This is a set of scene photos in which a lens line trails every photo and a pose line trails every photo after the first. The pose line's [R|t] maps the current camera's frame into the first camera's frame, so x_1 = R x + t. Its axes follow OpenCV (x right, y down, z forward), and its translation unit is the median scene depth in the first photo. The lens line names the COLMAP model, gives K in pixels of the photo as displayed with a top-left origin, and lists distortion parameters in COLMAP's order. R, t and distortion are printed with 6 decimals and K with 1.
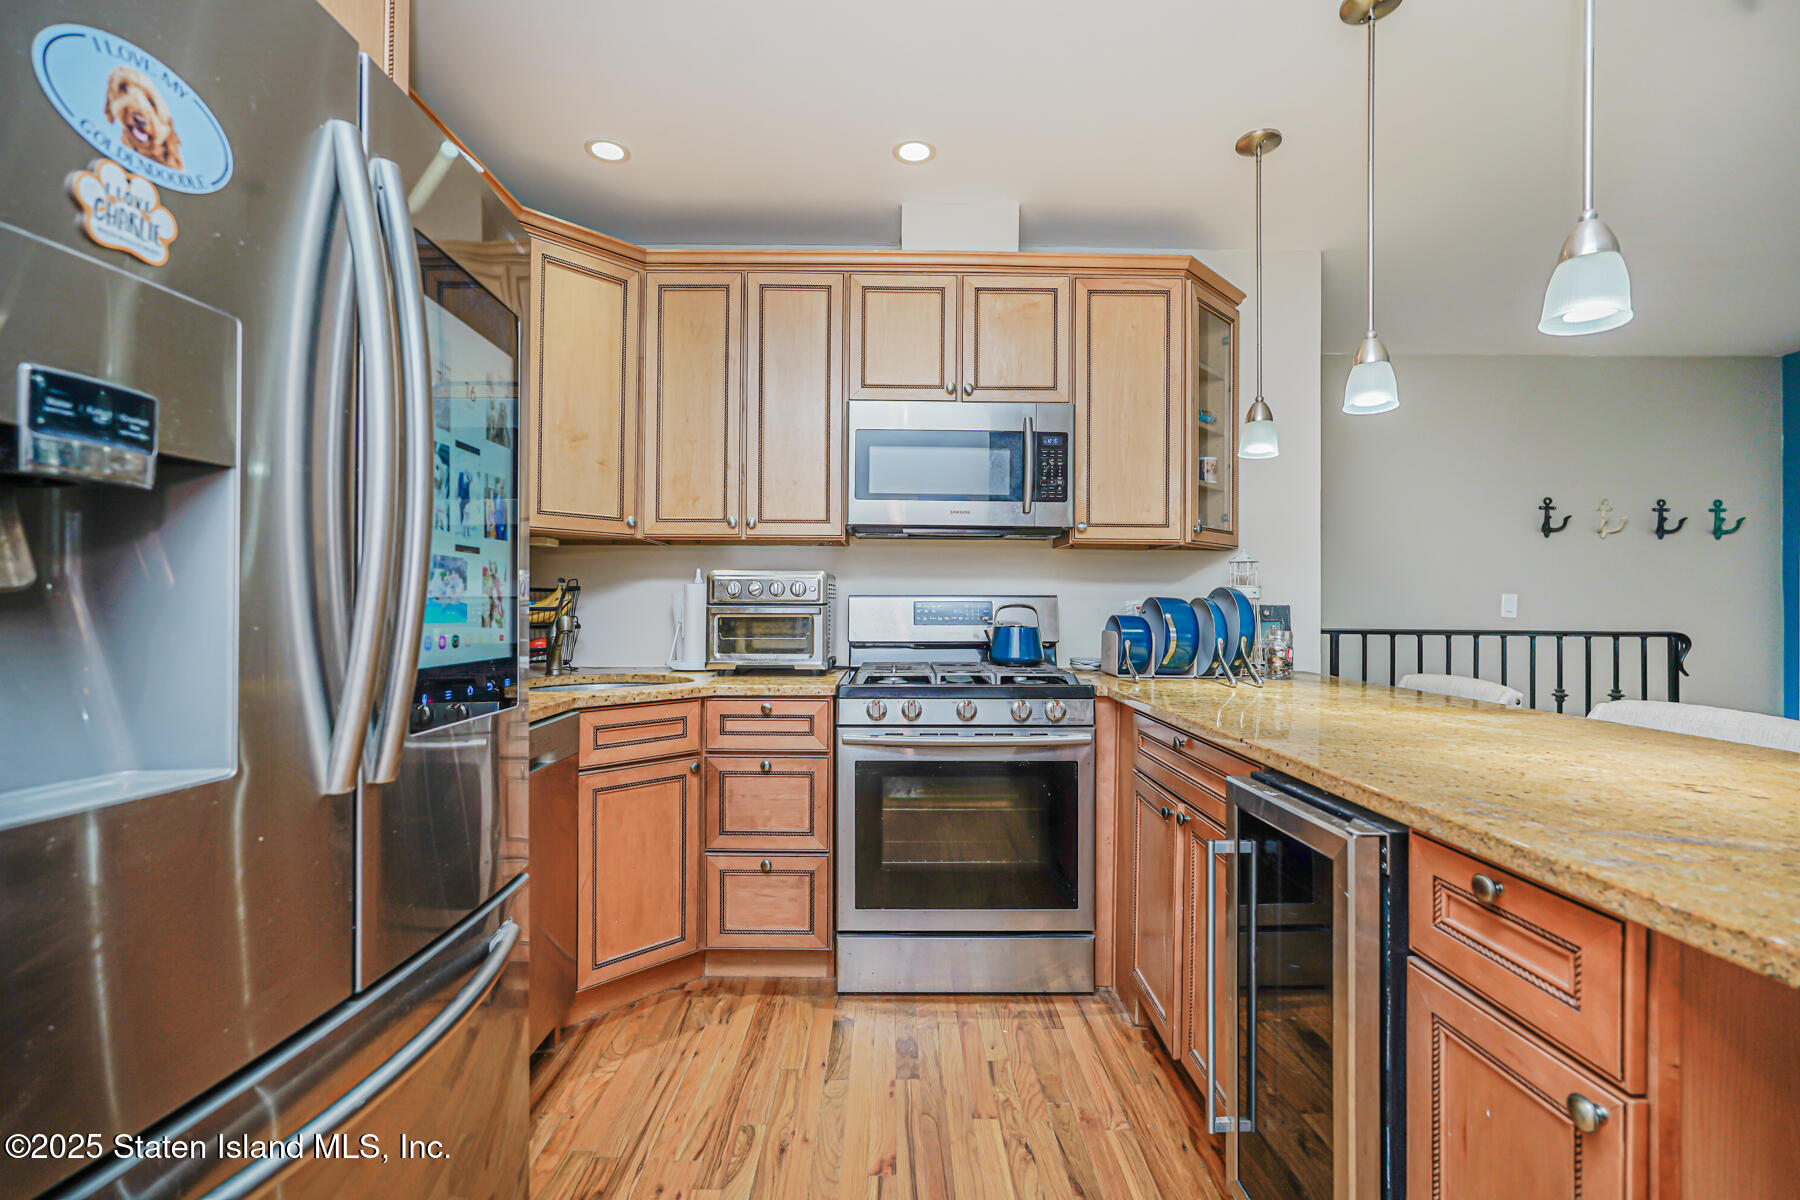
lens RADIAL K [[789.9, 0, 895.9], [0, 789.9, 598.0], [0, 0, 1]] dist [-0.013845, 0.004878]
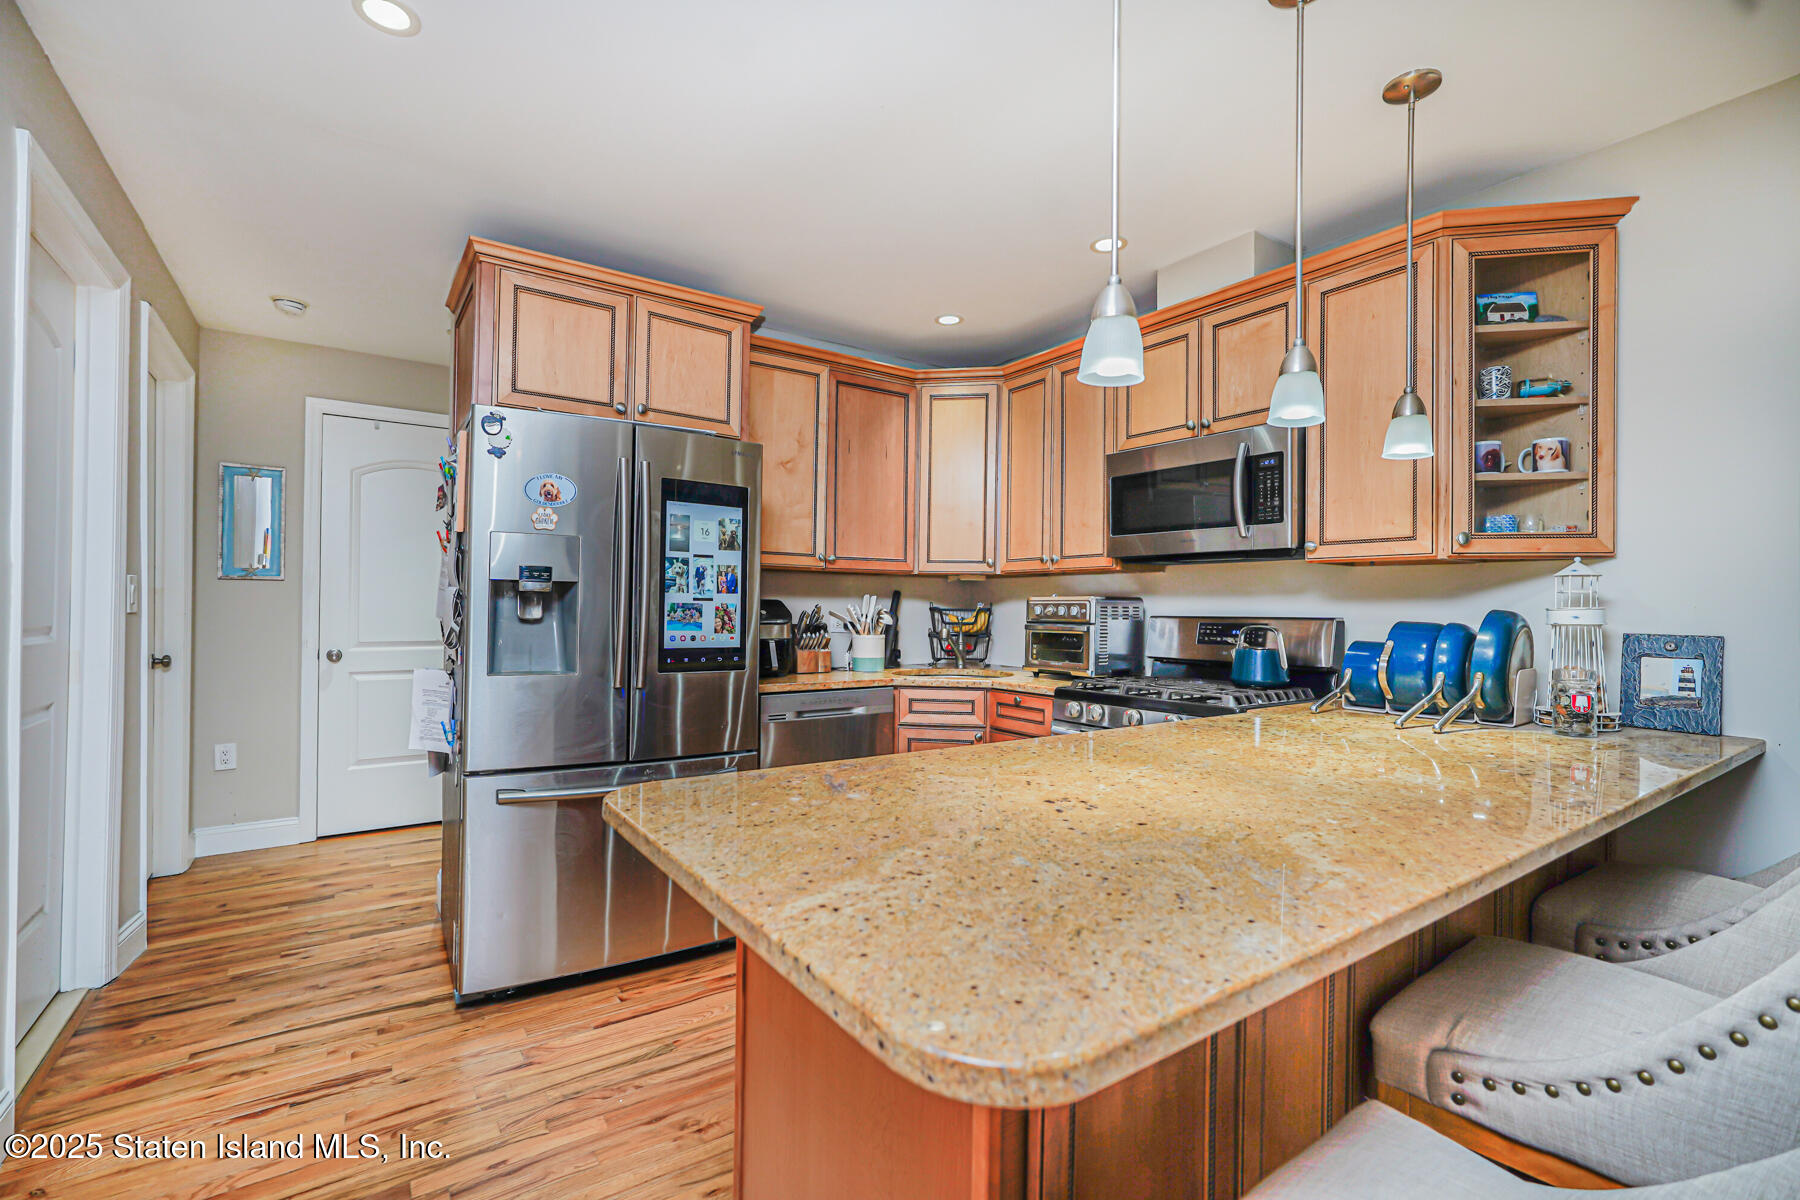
lens RADIAL K [[789.9, 0, 898.7], [0, 789.9, 594.7], [0, 0, 1]] dist [-0.013845, 0.004878]
pose [[0.568798, -0.013943, -0.822359, 0.826628], [-0.000826, 0.999846, -0.017524, -0.016910], [0.822477, 0.010647, 0.568699, 0.066984]]
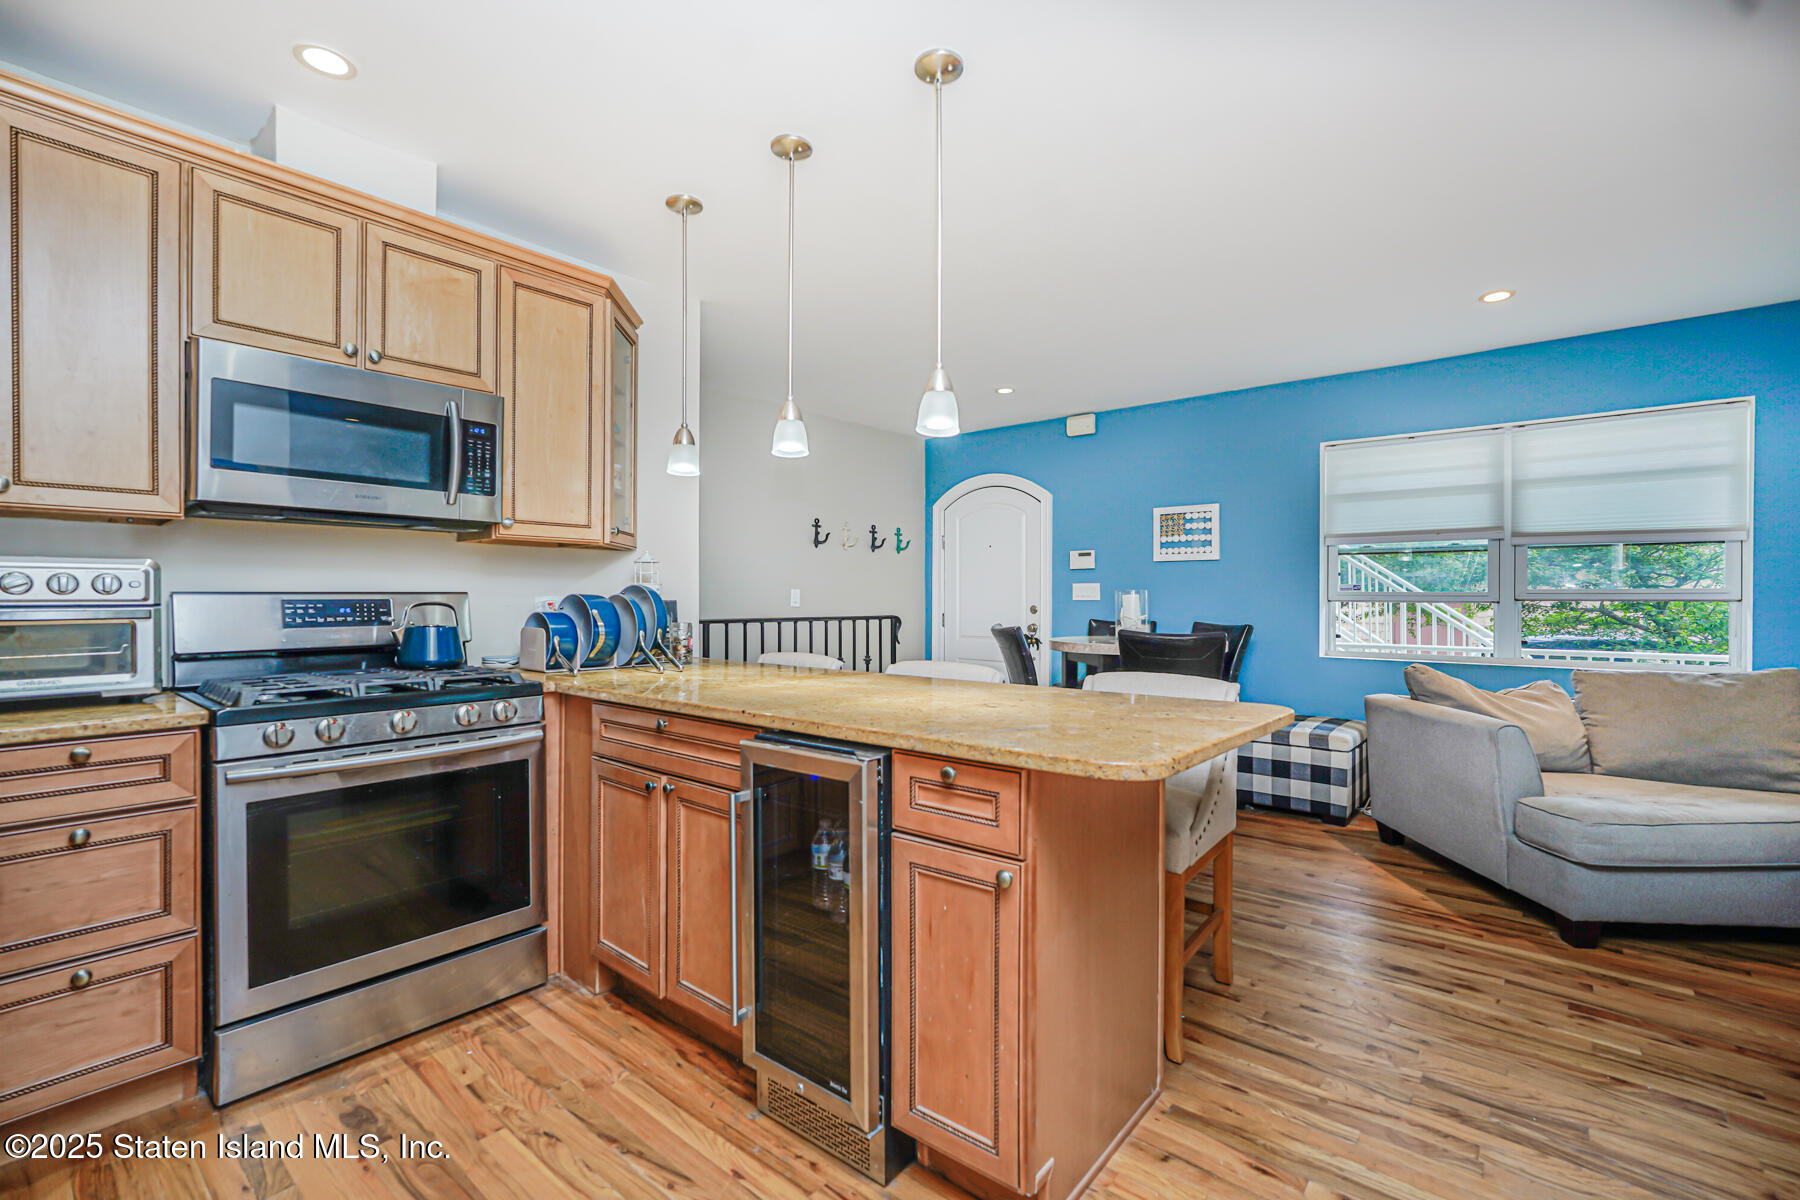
lens RADIAL K [[789.9, 0, 903.5], [0, 789.9, 596.7], [0, 0, 1]] dist [-0.013845, 0.004878]
pose [[0.645921, -0.005253, 0.763386, -0.220283], [-0.003558, 0.999945, 0.009891, -0.010818], [-0.763396, -0.009105, 0.645867, -0.008297]]
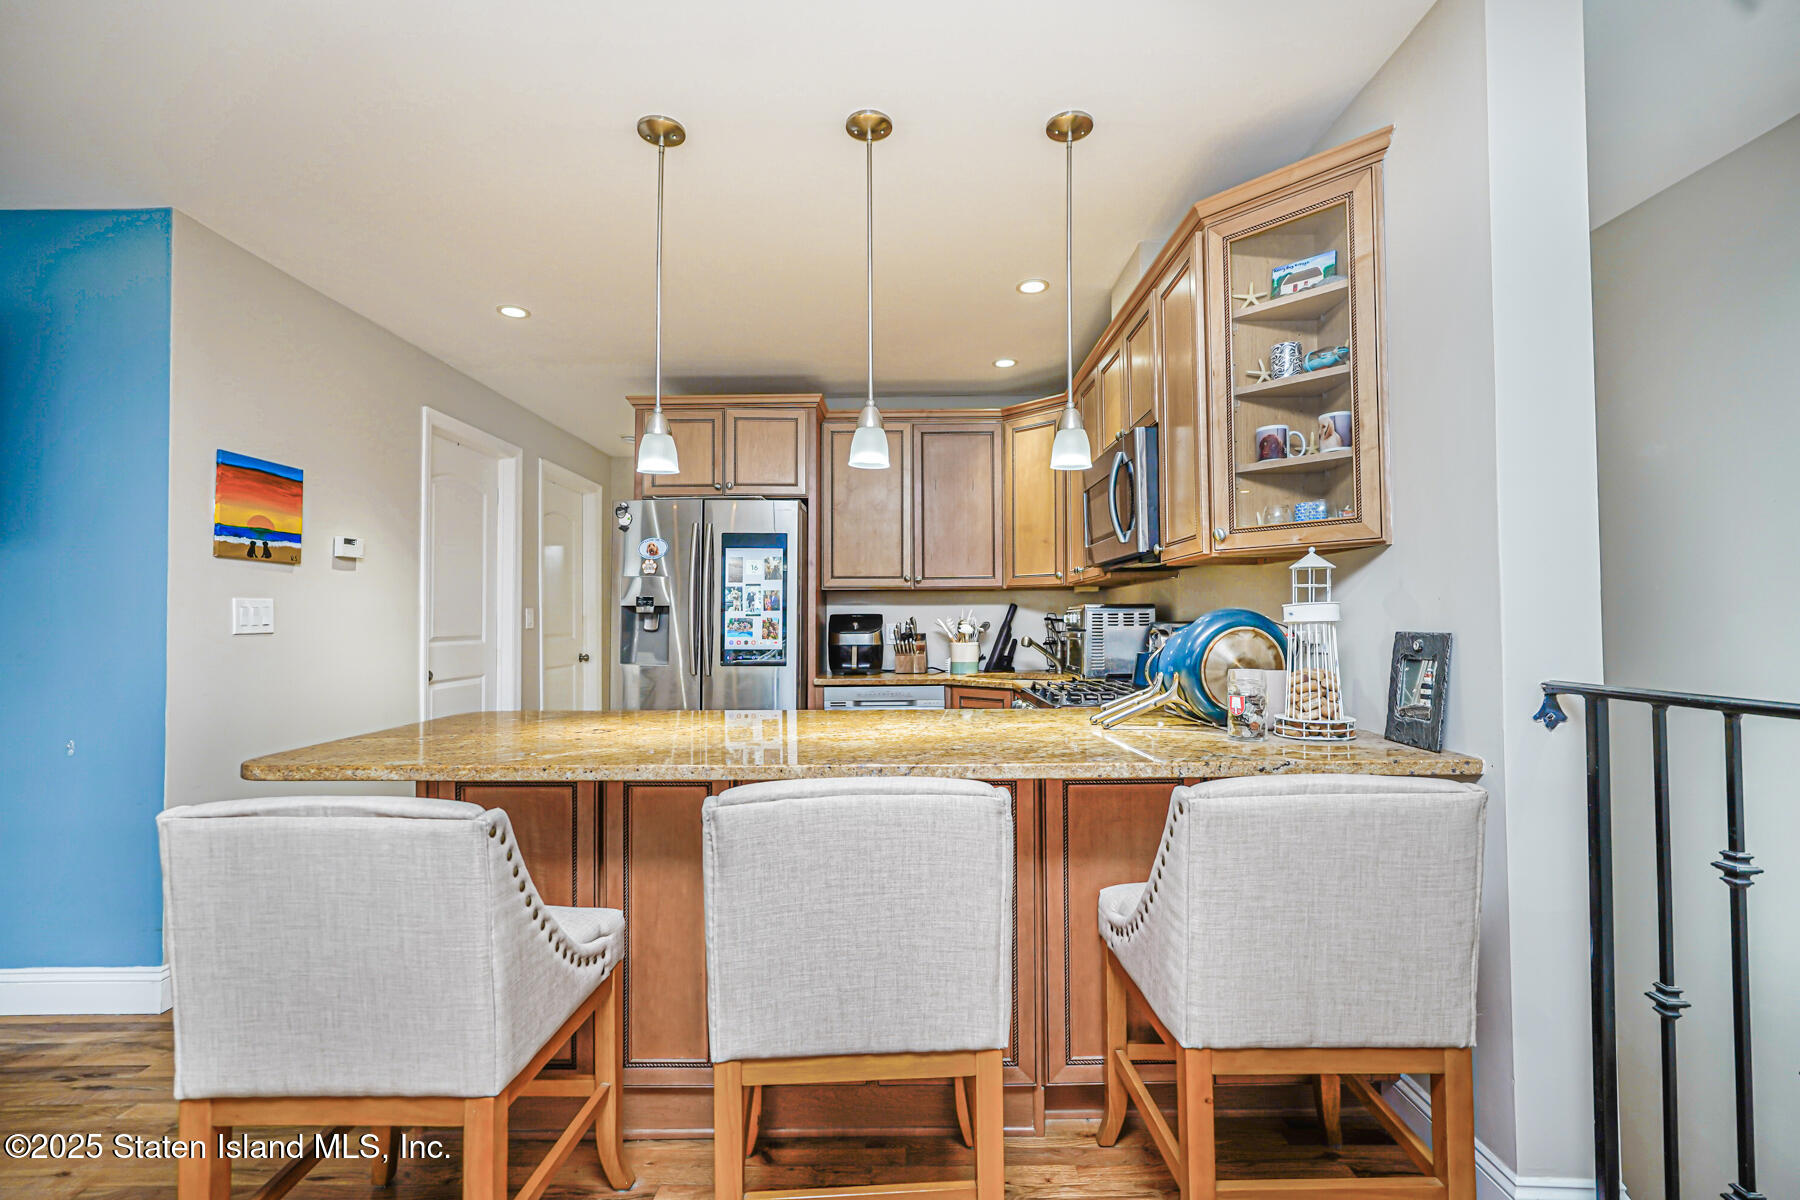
lens RADIAL K [[789.9, 0, 906.7], [0, 789.9, 601.4], [0, 0, 1]] dist [-0.013845, 0.004878]
pose [[-0.006473, -0.033706, -0.999411, 1.346031], [0.013892, 0.999332, -0.033793, 0.000945], [0.999883, -0.014103, -0.006001, 0.801435]]
